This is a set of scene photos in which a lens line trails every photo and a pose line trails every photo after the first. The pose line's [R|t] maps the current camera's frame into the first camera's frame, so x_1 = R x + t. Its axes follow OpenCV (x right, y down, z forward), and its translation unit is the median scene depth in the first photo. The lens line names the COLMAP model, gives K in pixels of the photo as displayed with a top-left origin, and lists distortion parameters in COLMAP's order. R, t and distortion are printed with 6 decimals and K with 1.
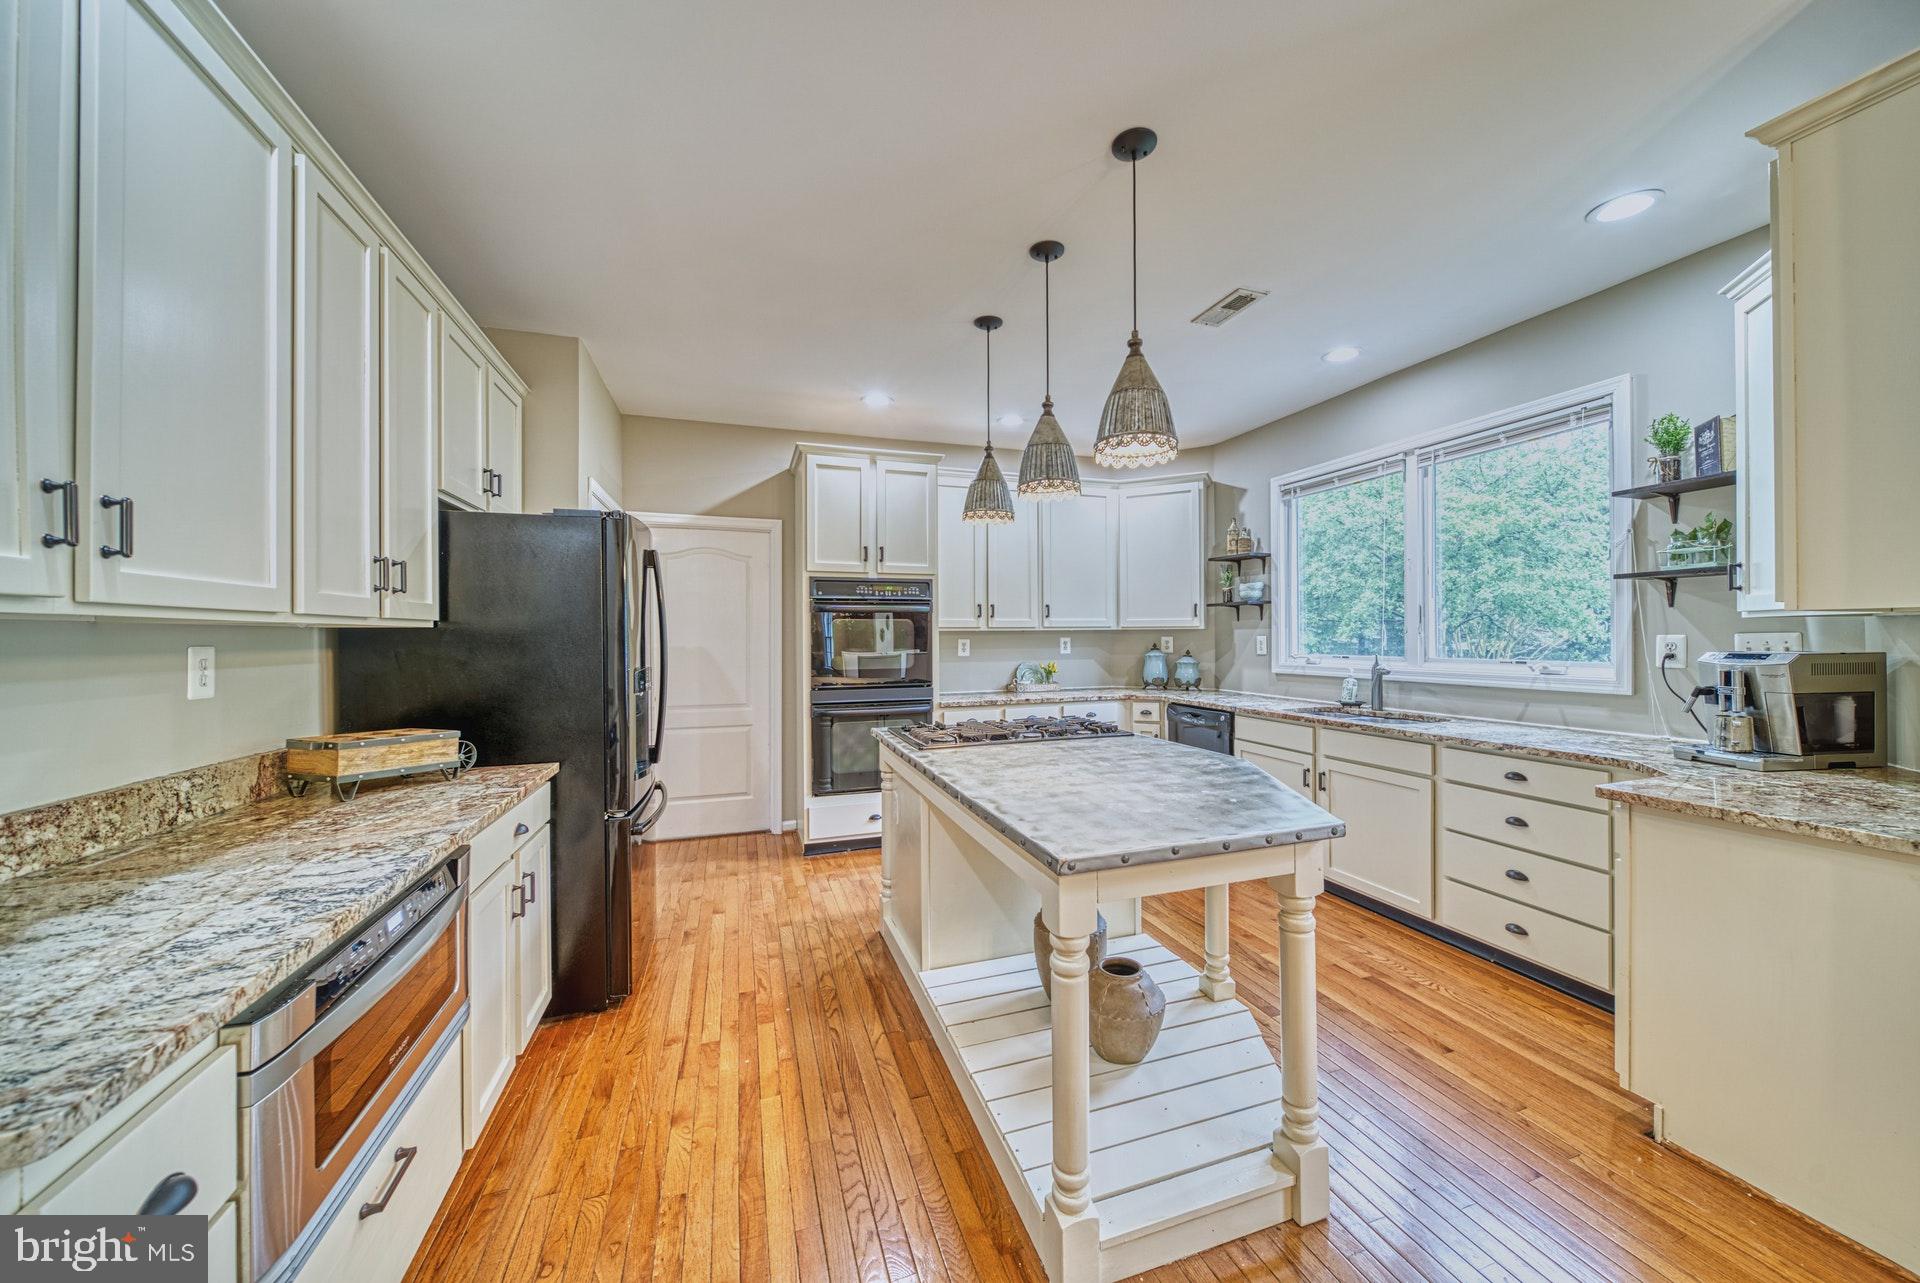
lens RADIAL K [[670.1, 0, 989.4], [0, 670.1, 643.2], [0, 0, 1]] dist [-0.003815, -0.000329]
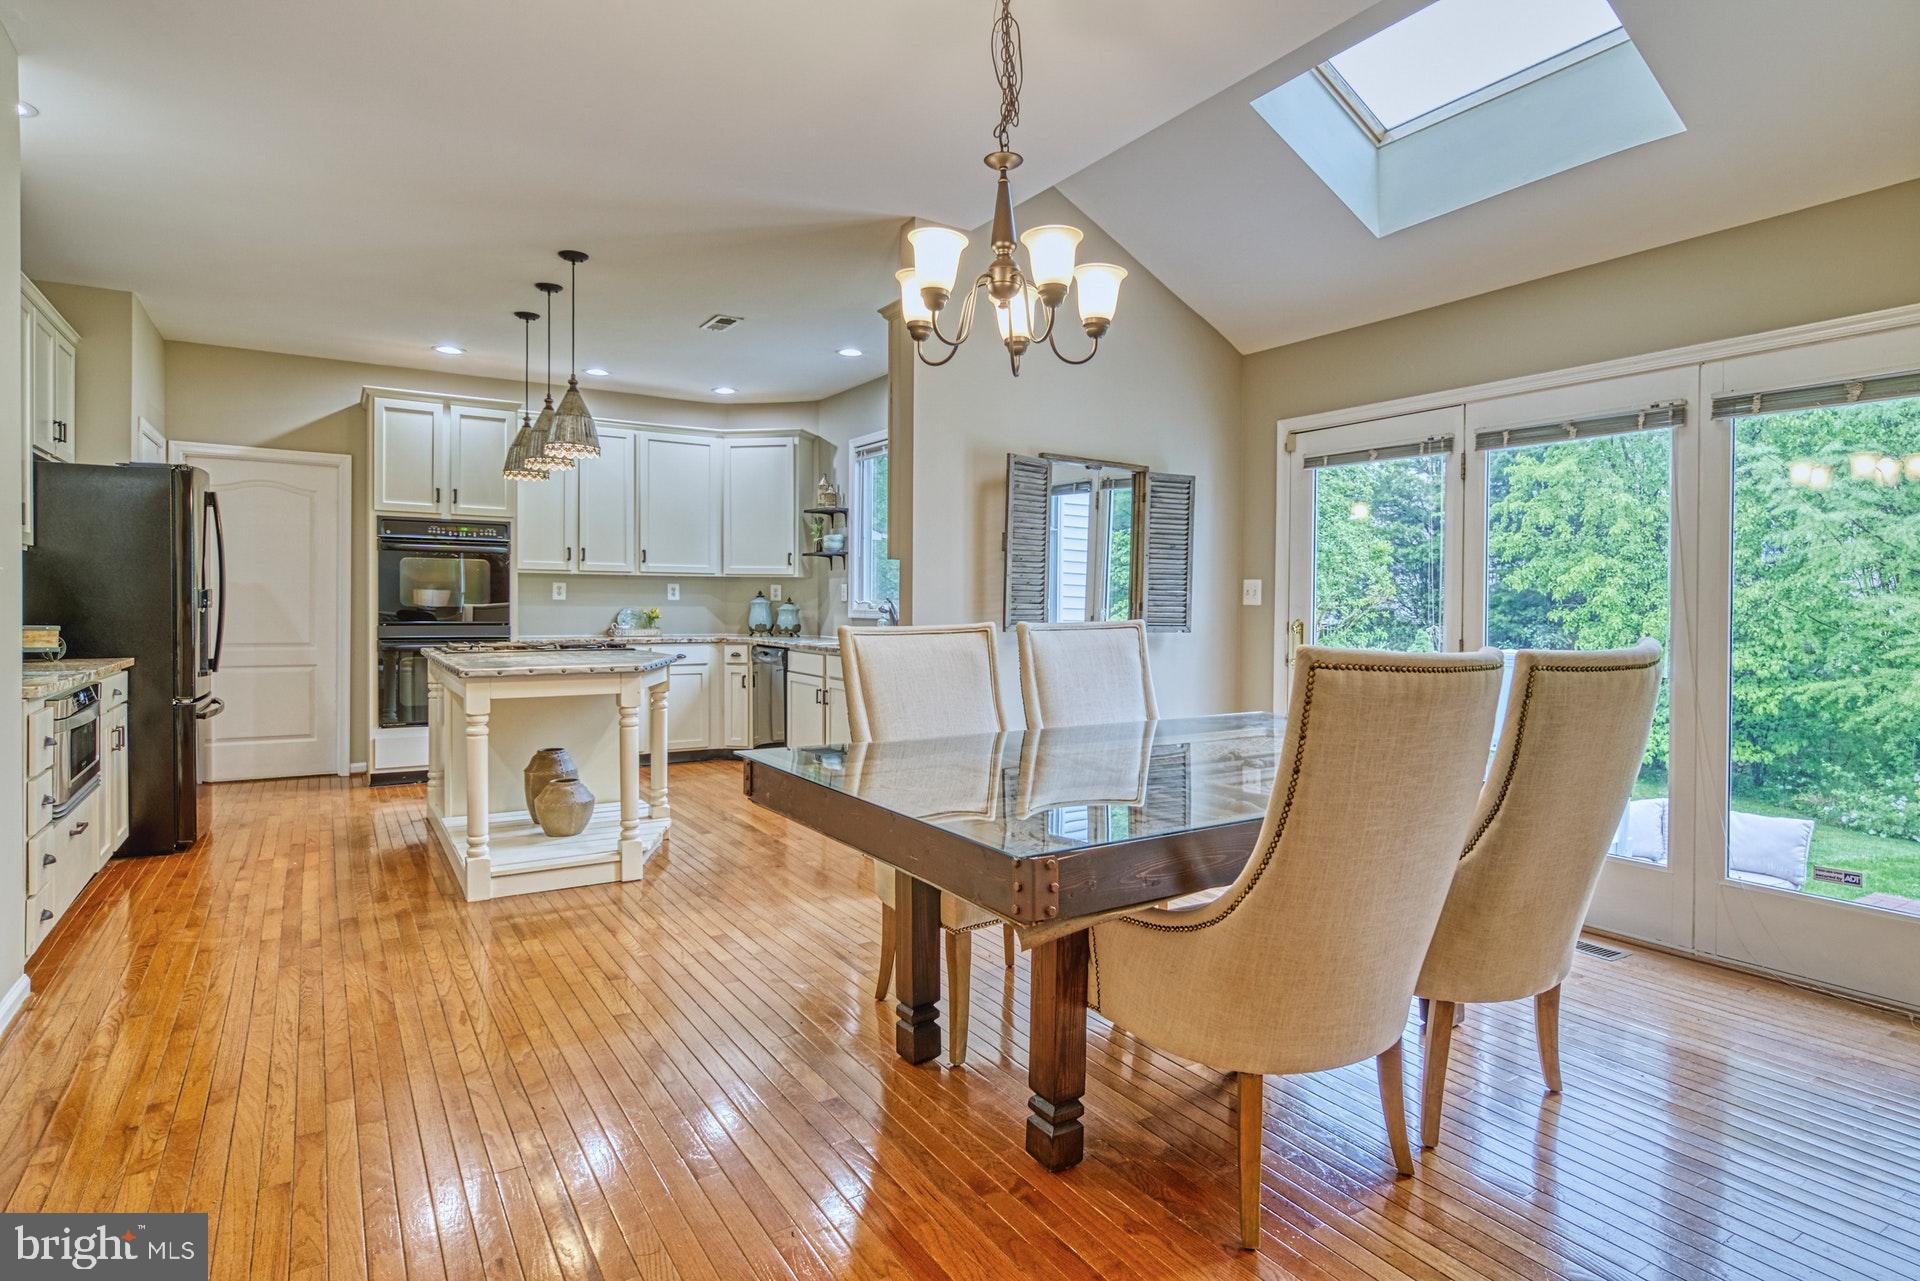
lens RADIAL K [[1017.9, 0, 978.9], [0, 1017.9, 628.2], [0, 0, 1]] dist [0.015893, -0.002481]
pose [[0.977420, 0.011509, 0.210990, 0.295167], [-0.014366, 0.999825, 0.012011, 0.040609], [-0.210815, -0.014771, 0.977414, -0.711793]]
